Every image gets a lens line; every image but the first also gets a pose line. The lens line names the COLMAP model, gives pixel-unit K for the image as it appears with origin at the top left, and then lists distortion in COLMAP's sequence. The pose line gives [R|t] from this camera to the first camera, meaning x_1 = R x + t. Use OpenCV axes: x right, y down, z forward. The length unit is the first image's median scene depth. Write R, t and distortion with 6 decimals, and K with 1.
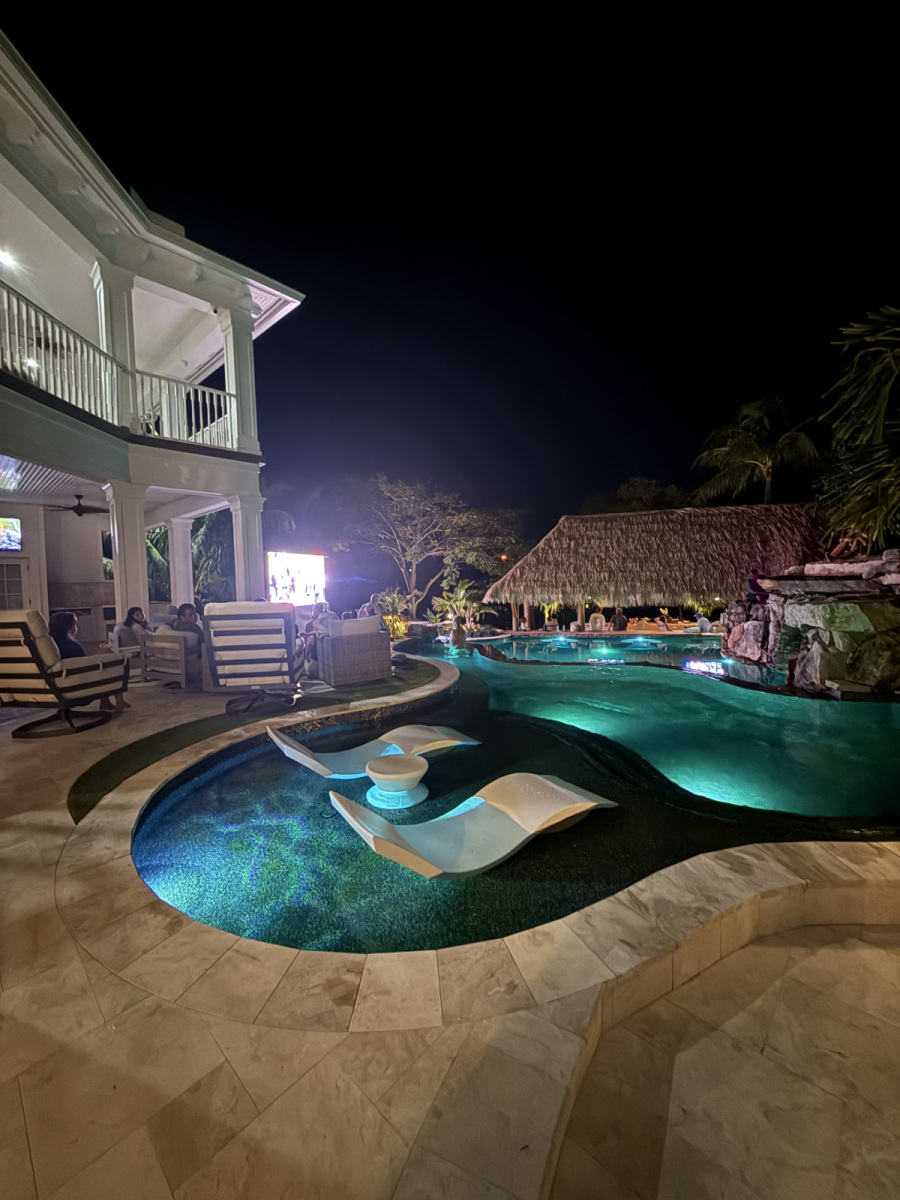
lens RADIAL K [[481.3, 0, 445.7], [0, 481.3, 597.2], [0, 0, 1]] dist [0.000379, 0.000575]
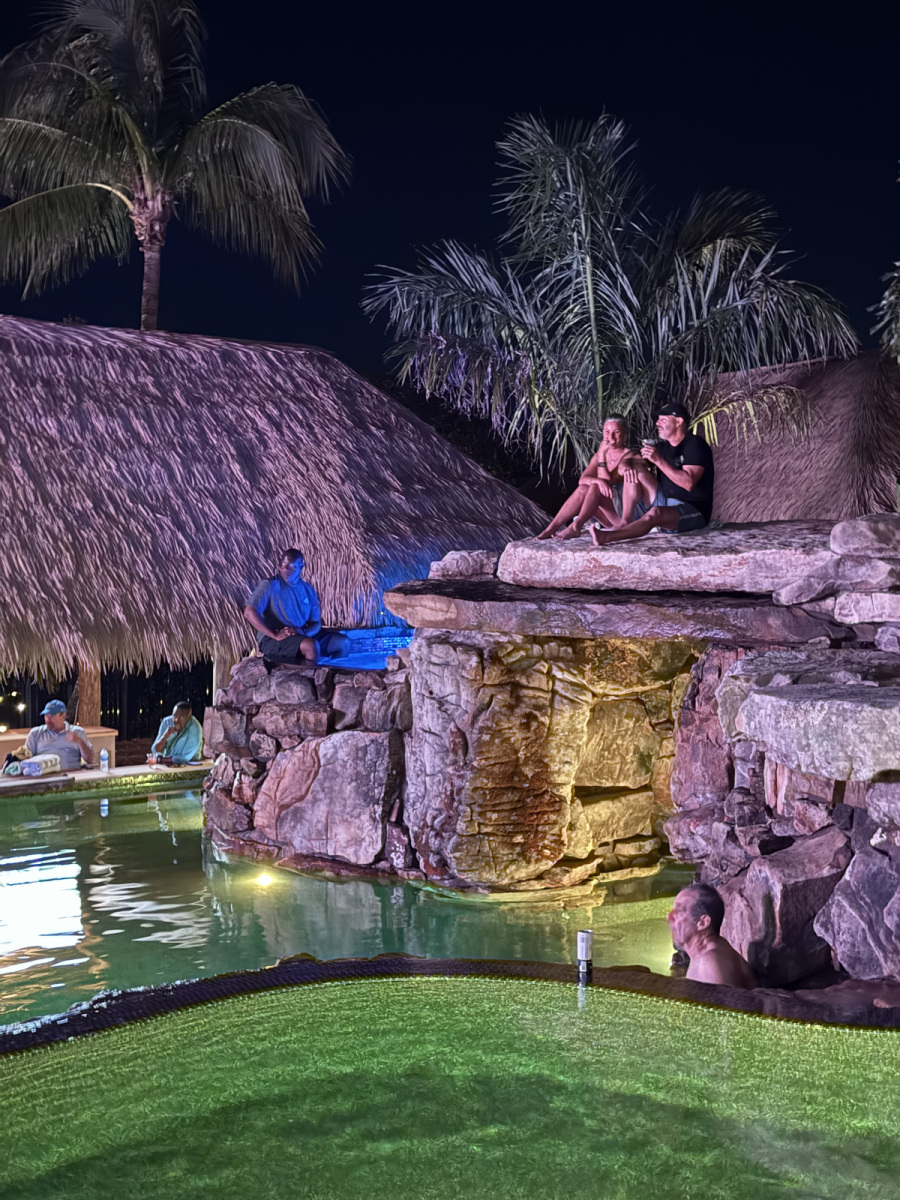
lens RADIAL K [[1681.1, 0, 444.4], [0, 1681.1, 604.5], [0, 0, 1]] dist [0.168121, -0.052061]
pose [[0.618113, -0.005984, 0.786067, -0.110296], [0.011643, 0.999931, -0.001543, -0.020676], [-0.786003, 0.010106, 0.618140, 0.240229]]
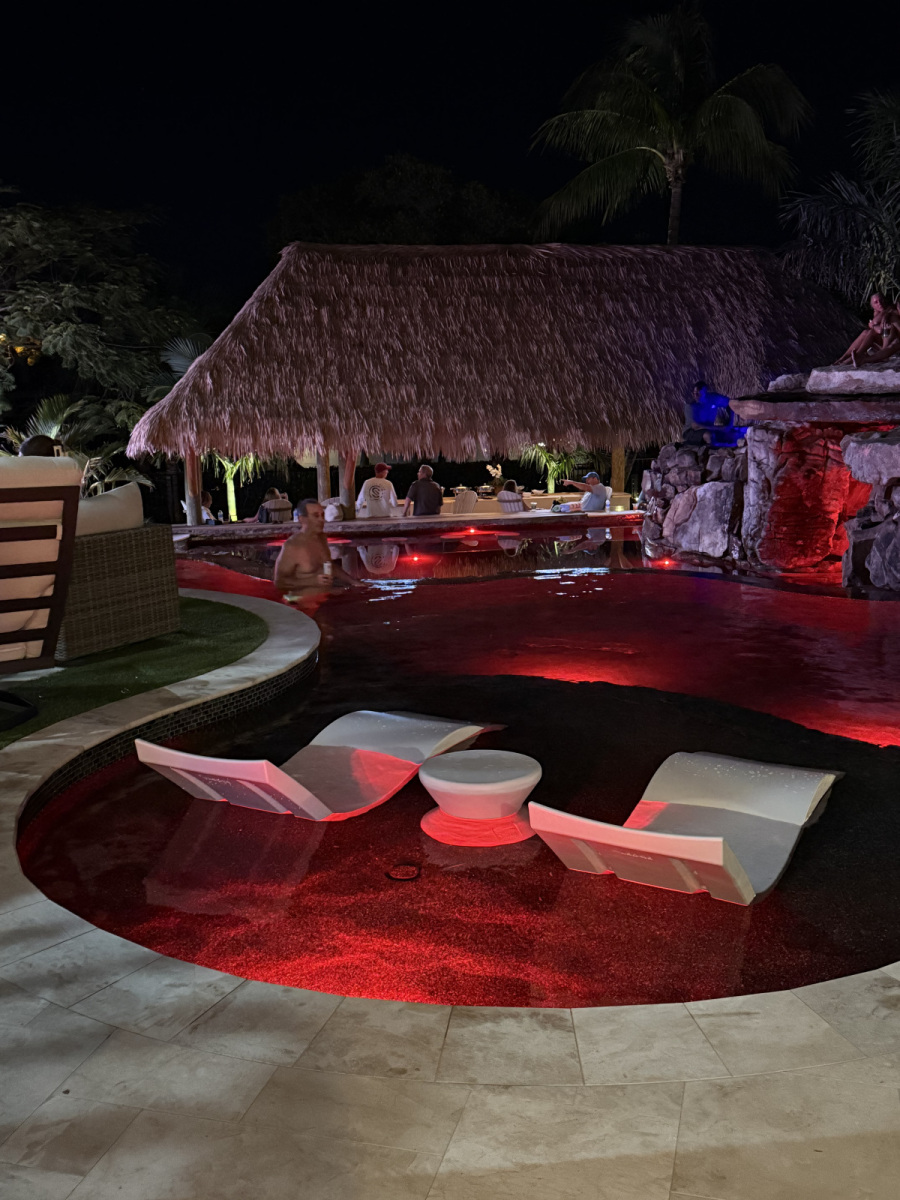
lens RADIAL K [[1188.9, 0, 450.0], [0, 1188.9, 600.0], [0, 0, 1]] dist [0.195426, -0.400651]
pose [[0.884858, -0.070356, 0.460517, -0.168941], [0.011071, 0.991427, 0.130194, 0.002941], [-0.465729, -0.110105, 0.878051, -0.014288]]
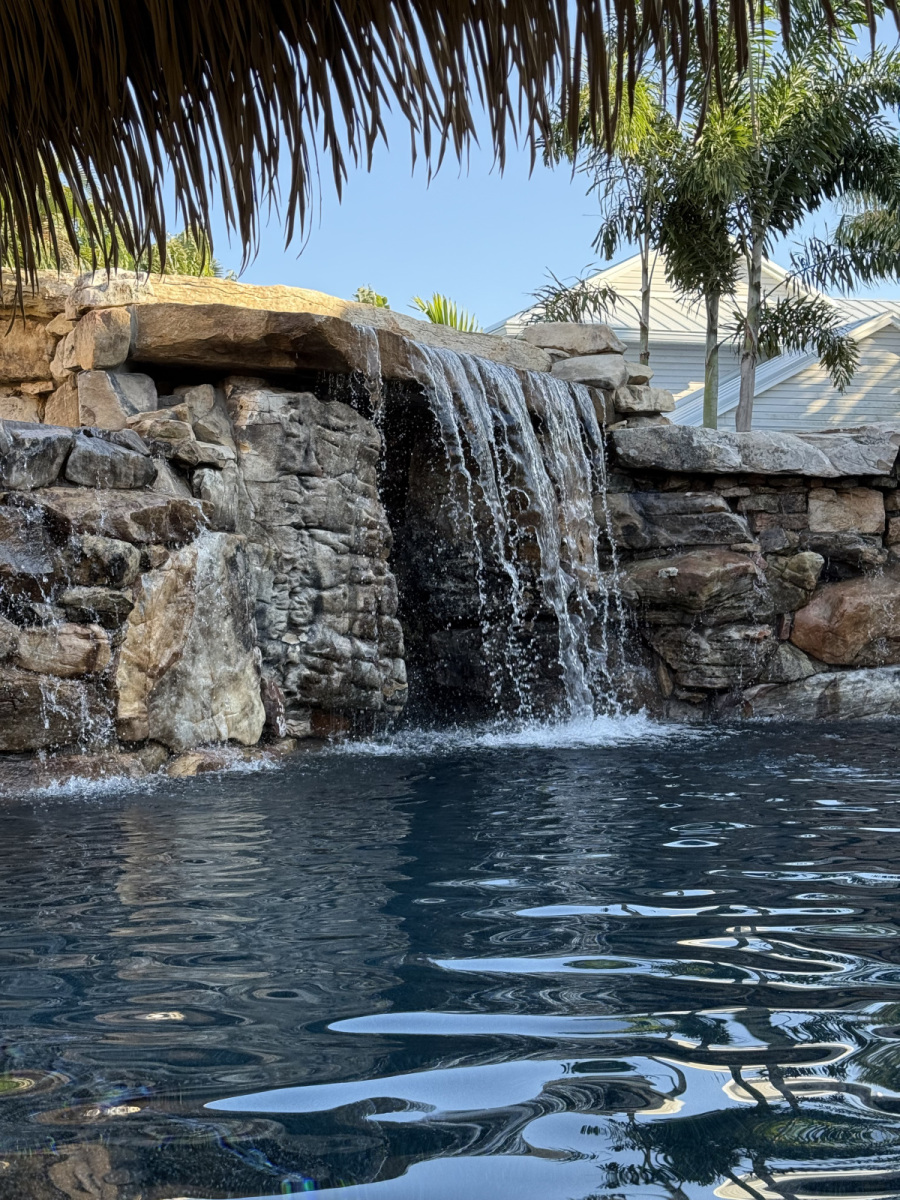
lens RADIAL K [[1670.2, 0, 442.7], [0, 1670.2, 586.1], [0, 0, 1]] dist [0.175648, -0.331151]
pose [[-0.897066, 0.049927, 0.439066, 0.221800], [0.055617, 0.998452, 0.000095, 0.056913], [-0.438382, 0.024505, -0.898455, 1.180686]]
